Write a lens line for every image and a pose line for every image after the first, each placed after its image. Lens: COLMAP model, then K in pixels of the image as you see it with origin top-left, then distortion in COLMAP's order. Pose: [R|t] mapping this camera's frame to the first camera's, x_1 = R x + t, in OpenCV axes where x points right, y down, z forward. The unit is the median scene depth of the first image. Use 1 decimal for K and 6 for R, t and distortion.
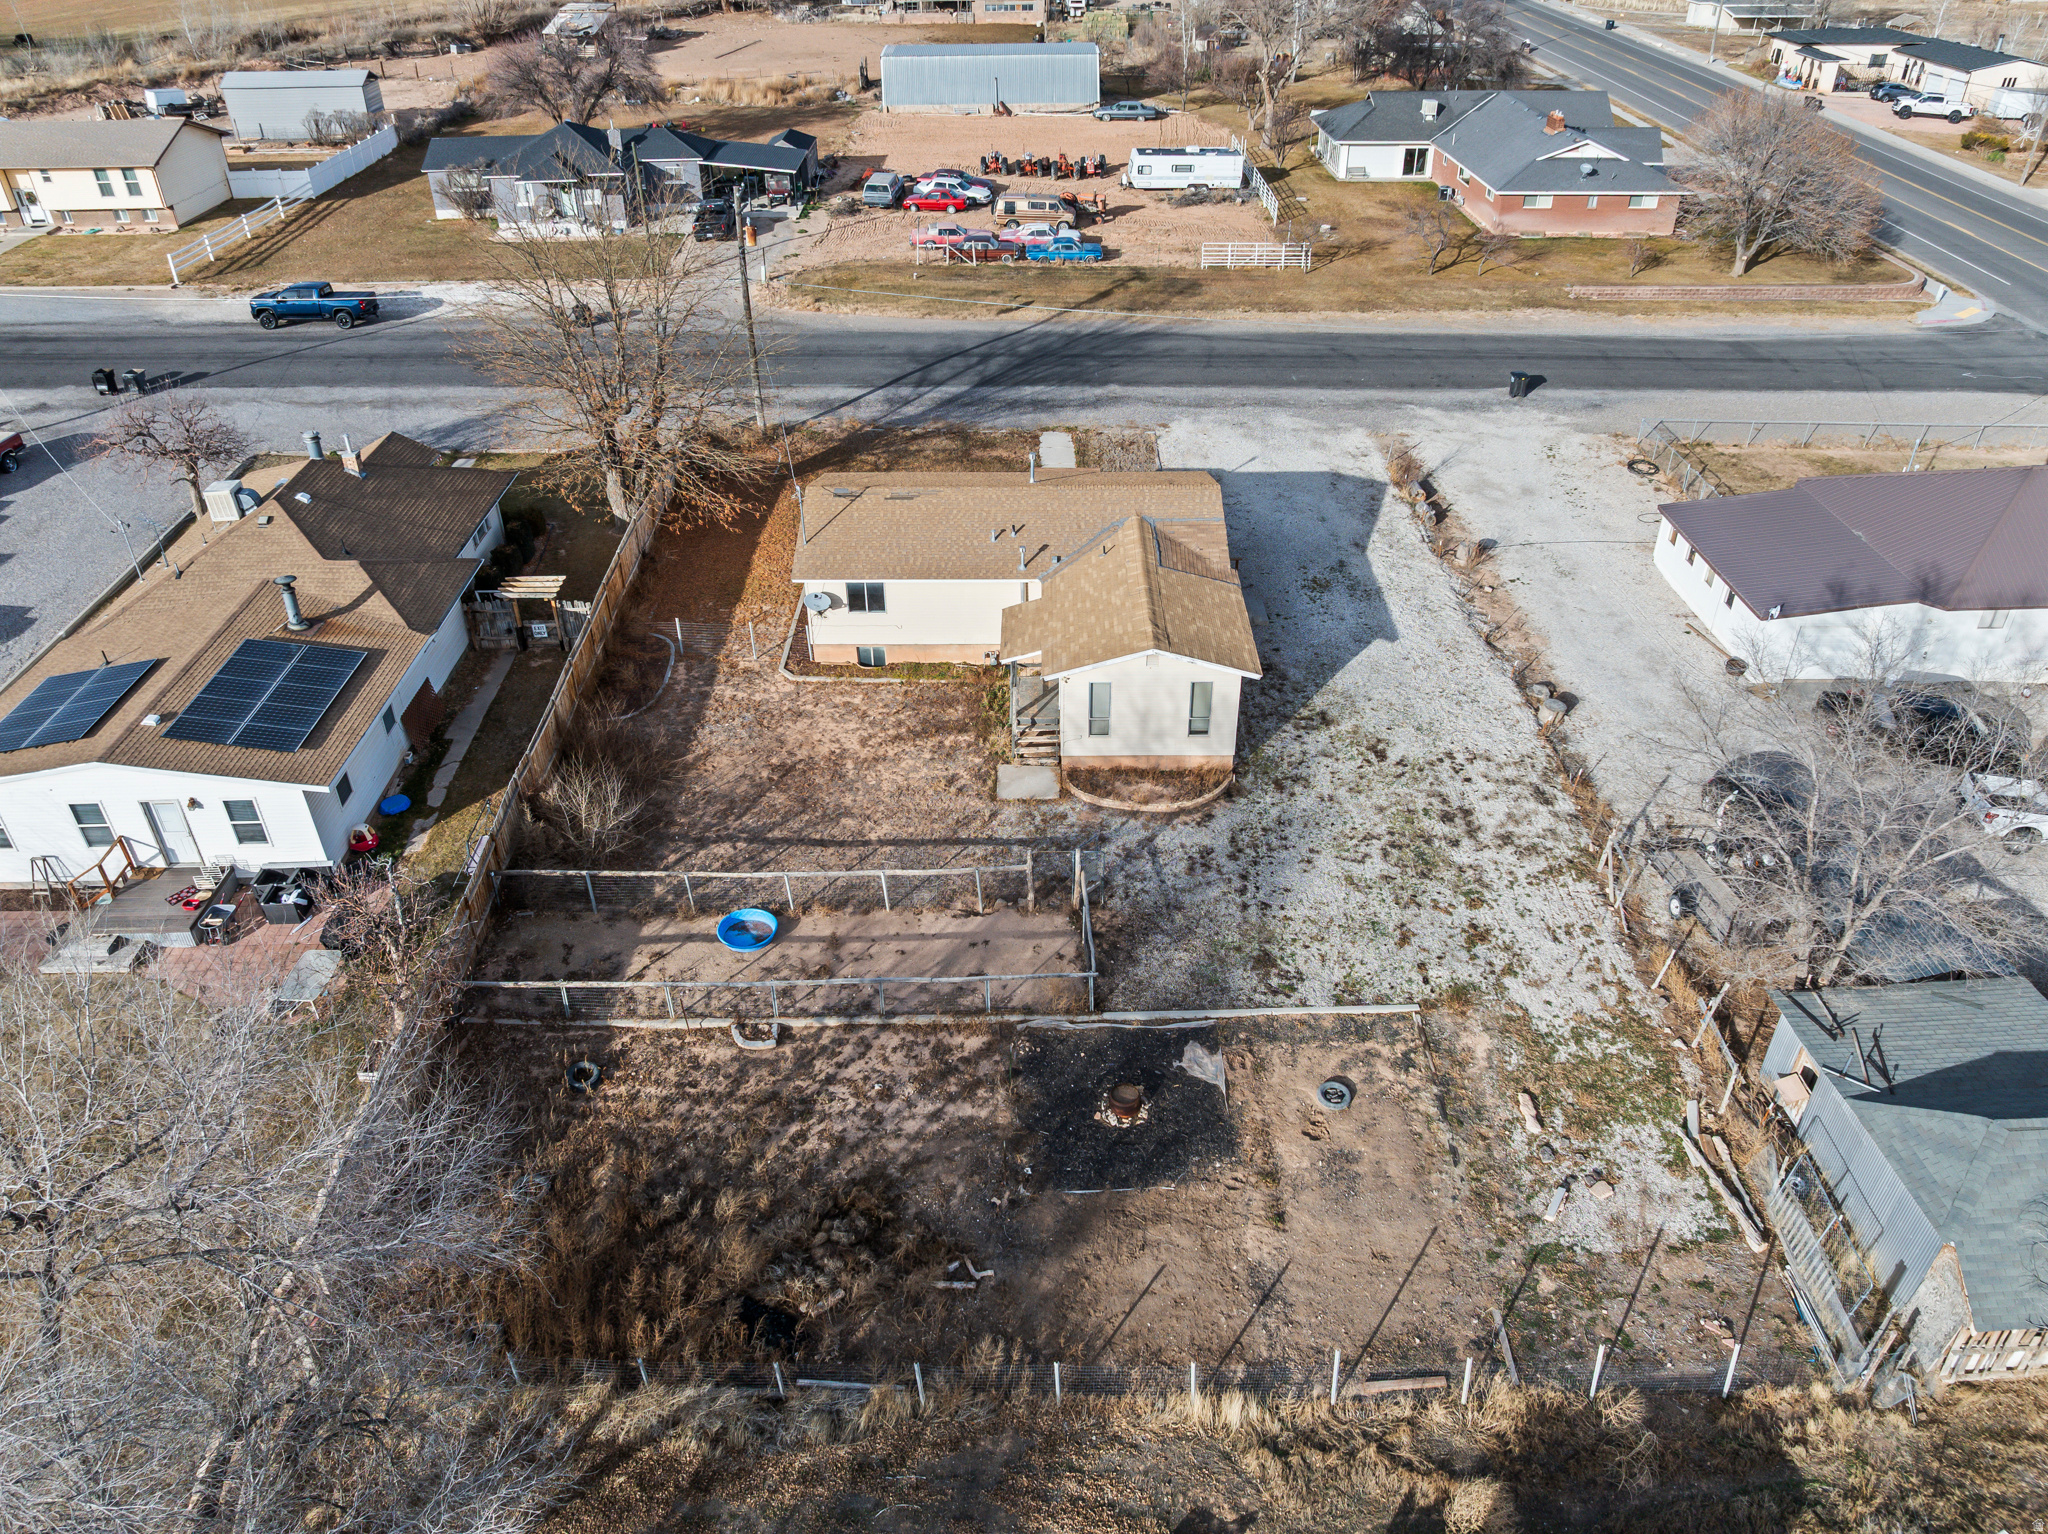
lens RADIAL K [[1444.2, 0, 1033.3], [0, 1444.2, 757.4], [0, 0, 1]] dist [-0.036477, 0.003368]
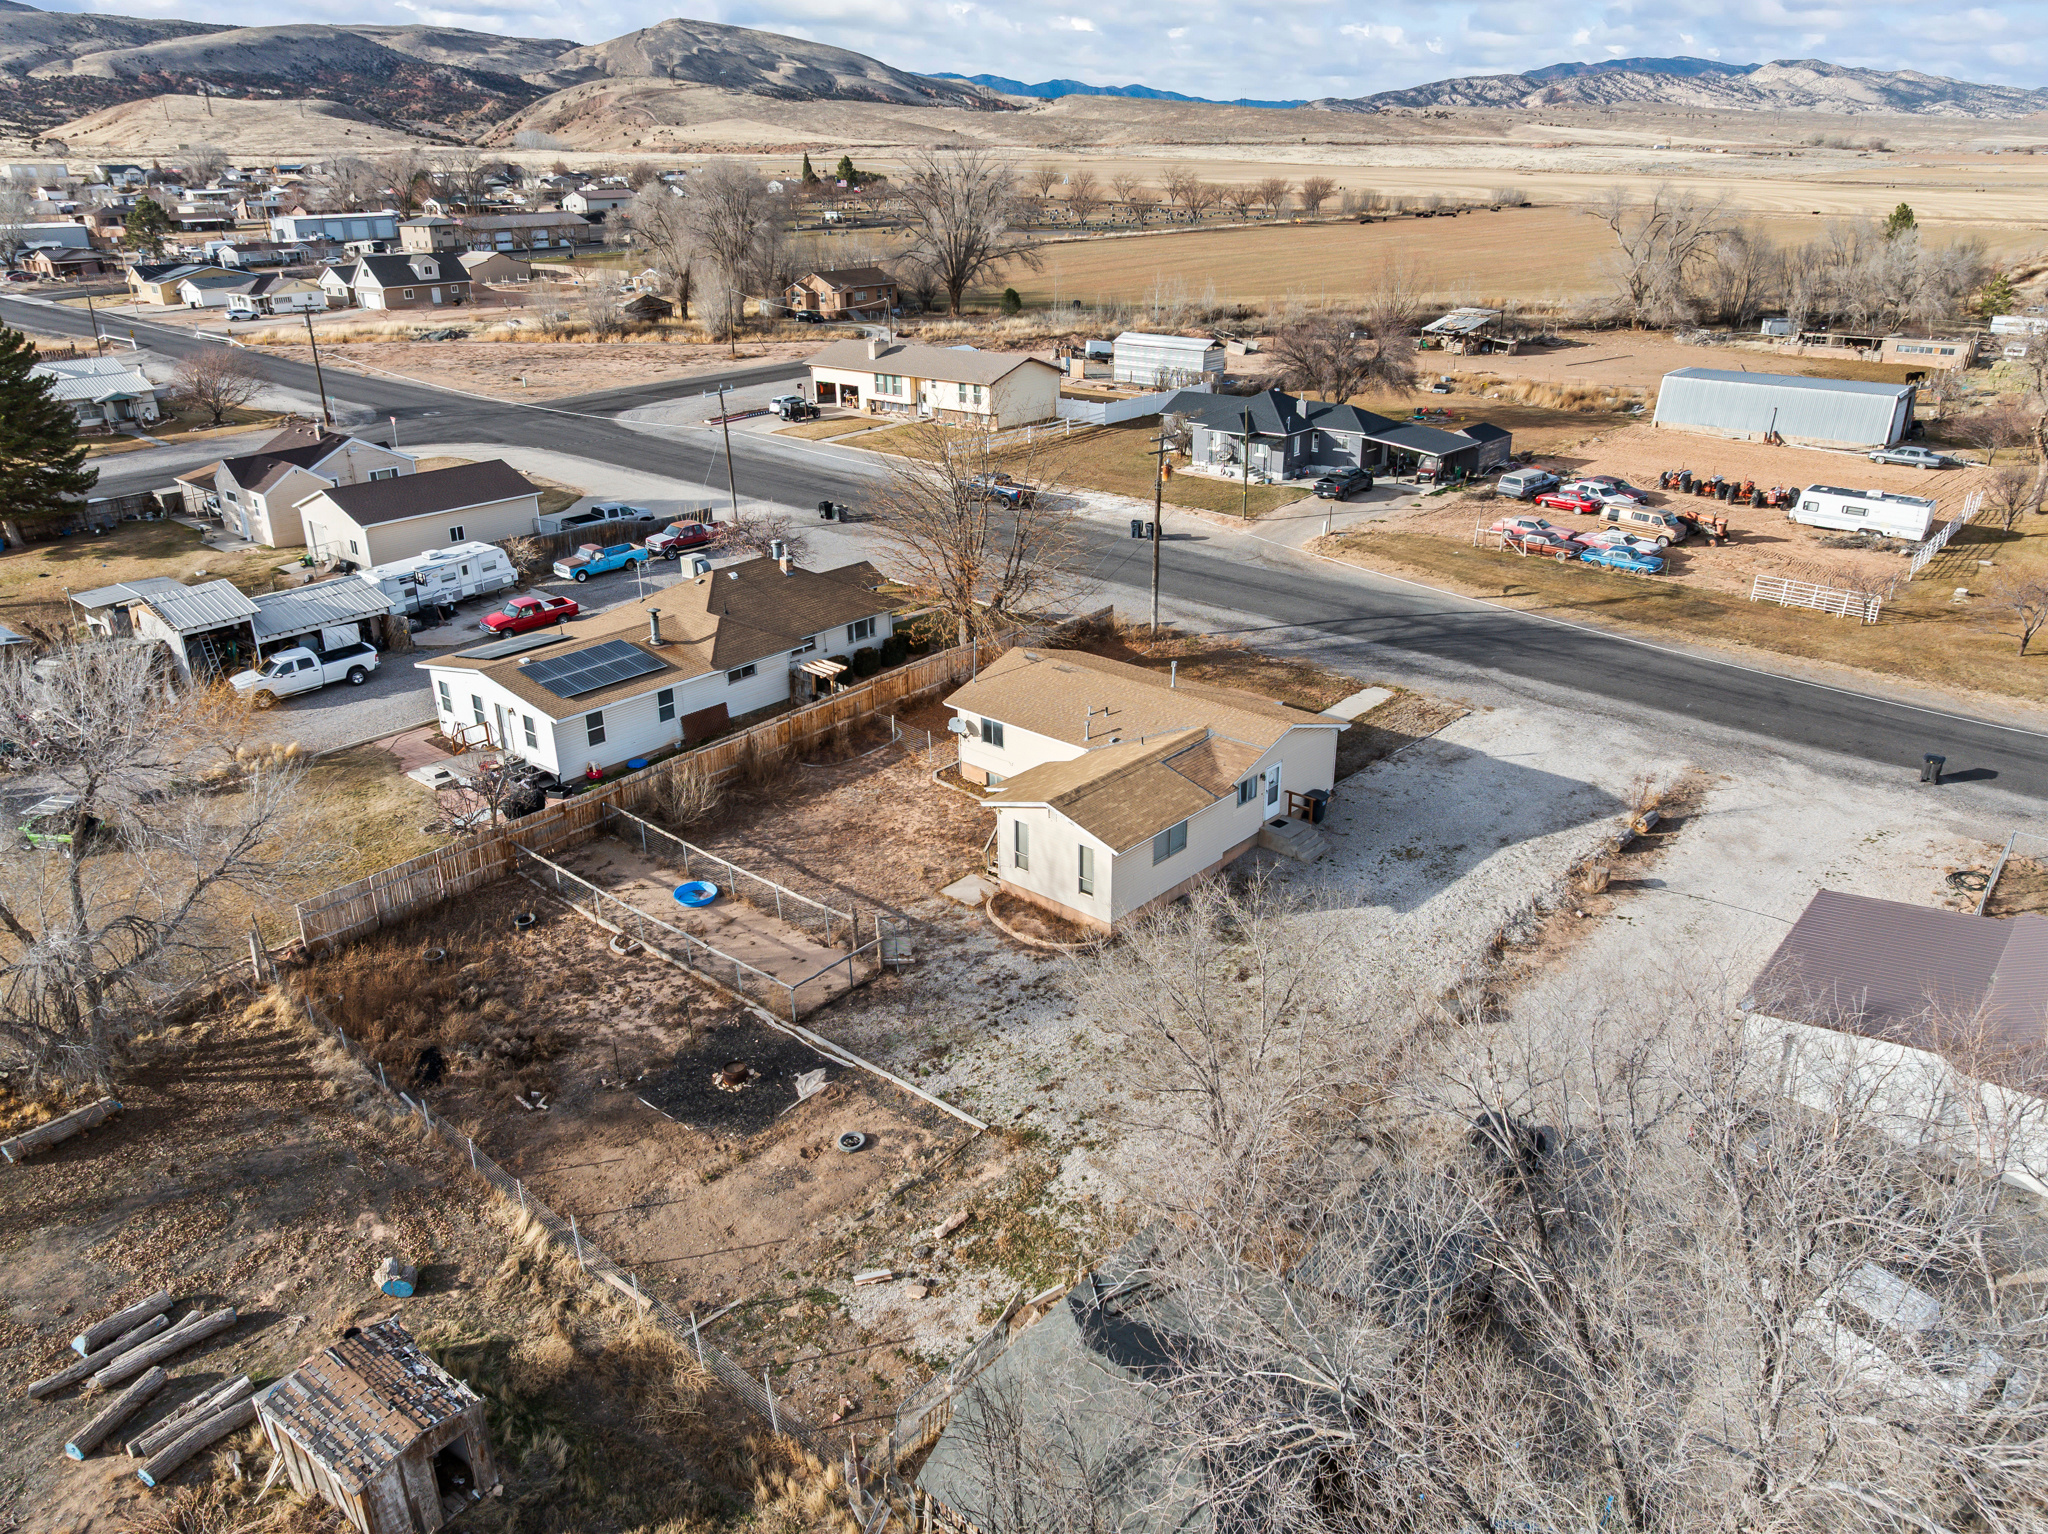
lens RADIAL K [[1434.1, 0, 1034.7], [0, 1434.1, 768.8], [0, 0, 1]] dist [-0.022792, -0.027927]
pose [[0.746225, 0.258672, -0.613381, 0.682285], [-0.364040, 0.930003, -0.050687, -0.032681], [0.557335, 0.261119, 0.788159, 0.051737]]
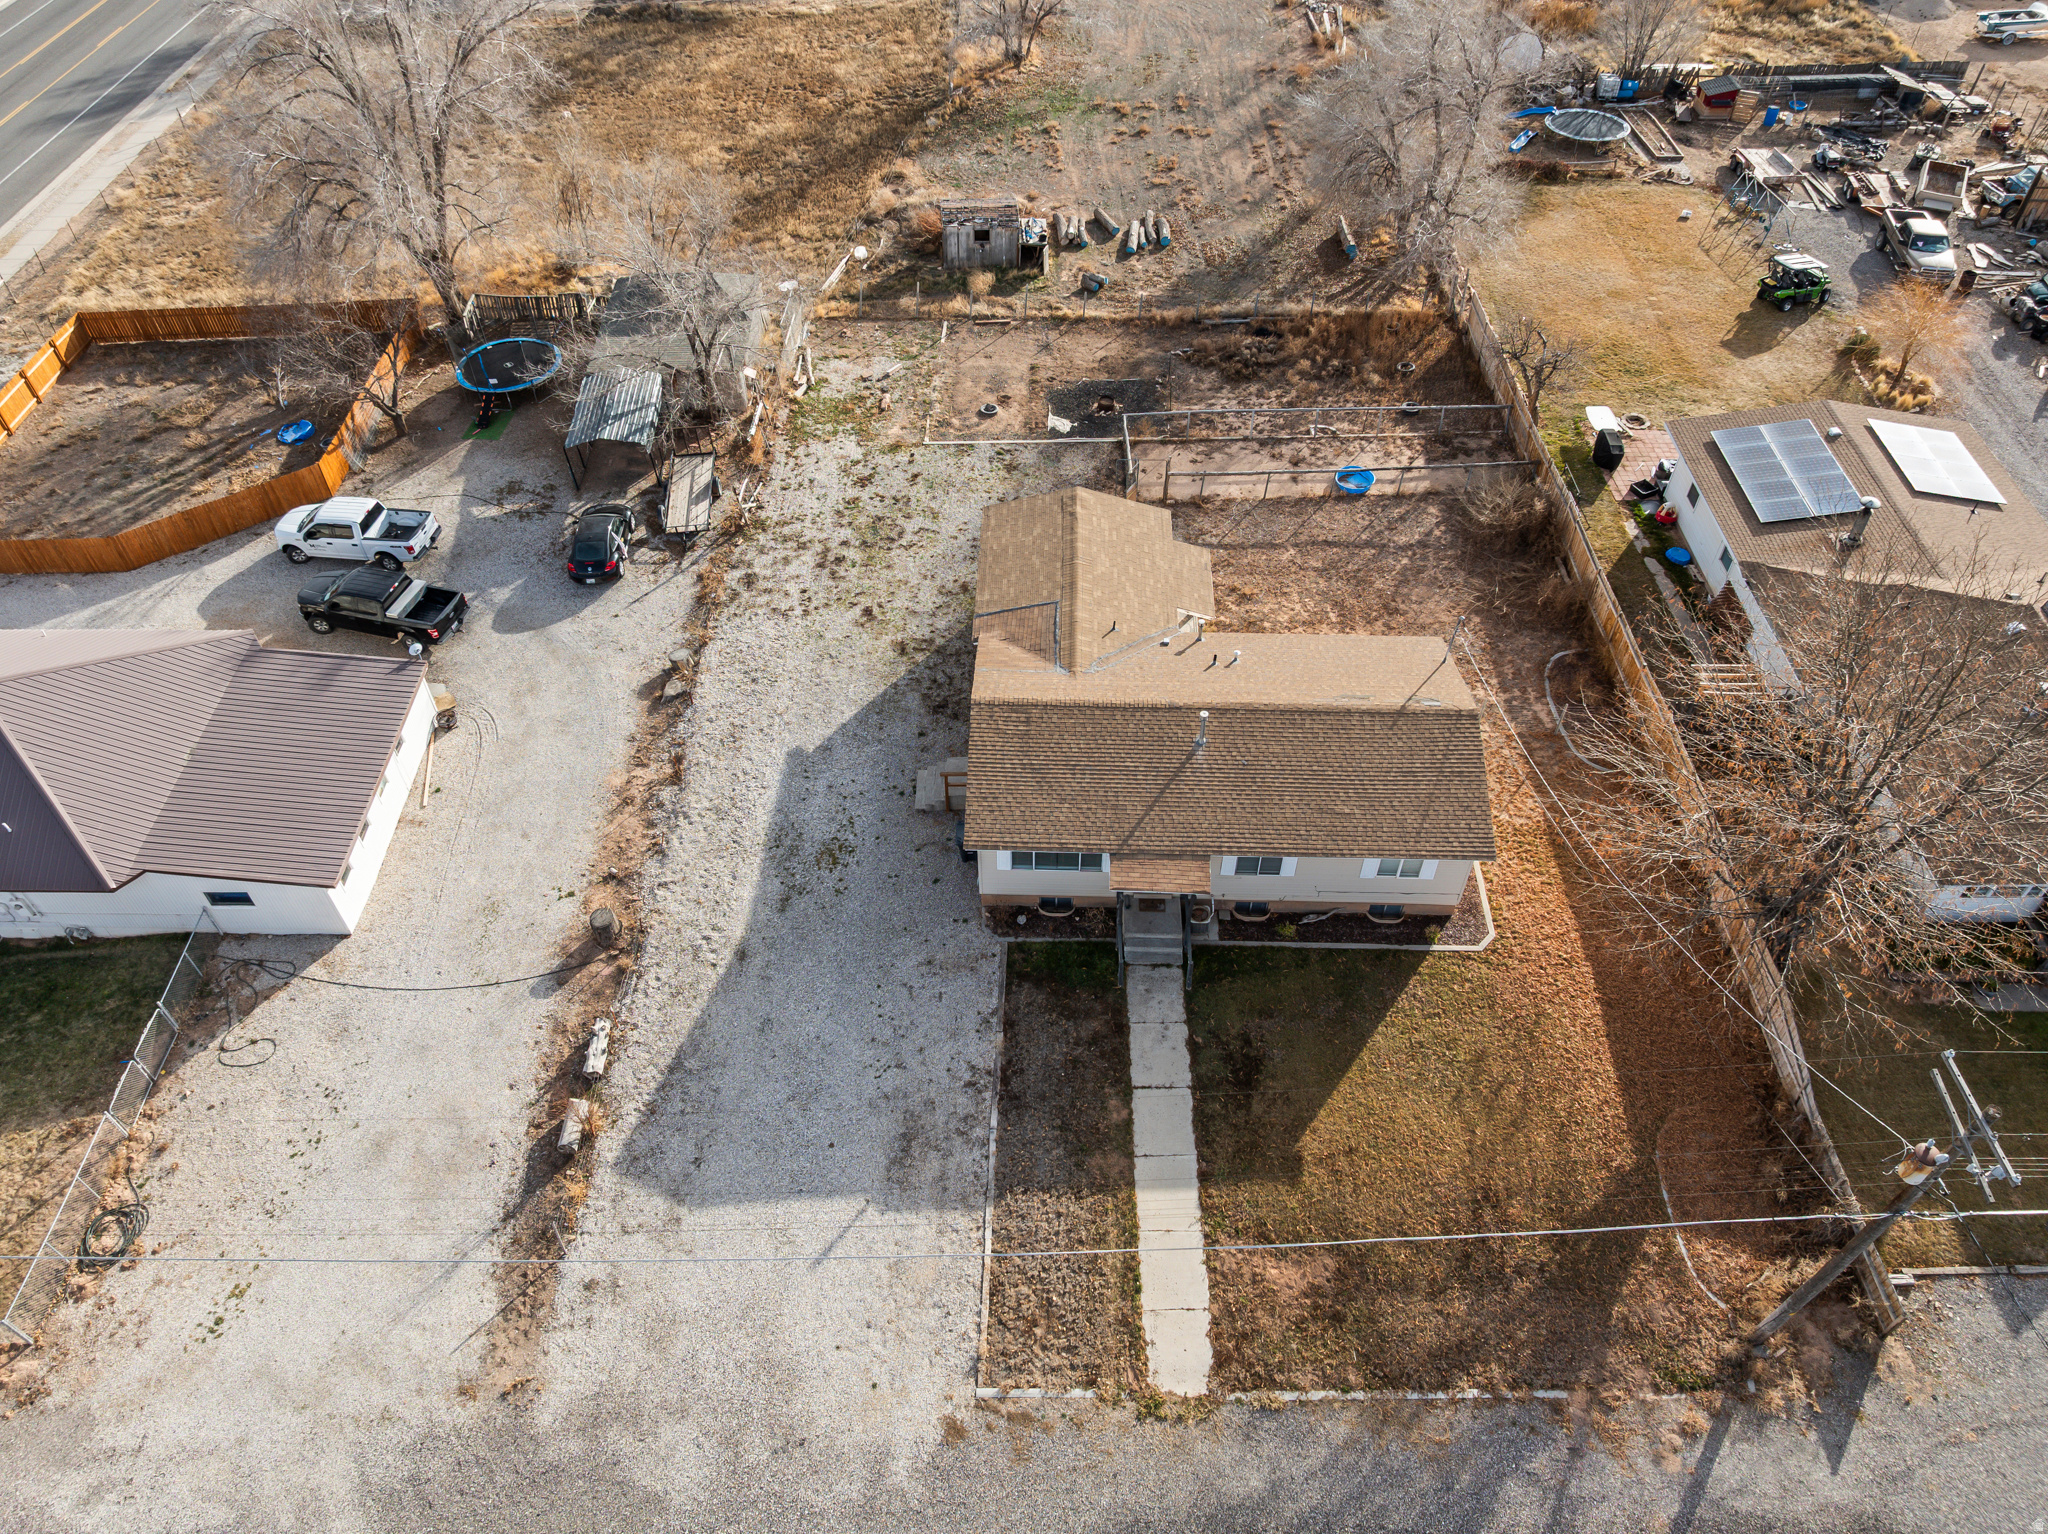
lens RADIAL K [[1444.2, 0, 1033.3], [0, 1444.2, 757.4], [0, 0, 1]] dist [-0.036477, 0.003368]
pose [[-0.999768, -0.011221, 0.018381, 0.082182], [0.016263, 0.166123, 0.985971, -1.035341], [-0.014117, 0.986041, -0.165902, 1.219156]]
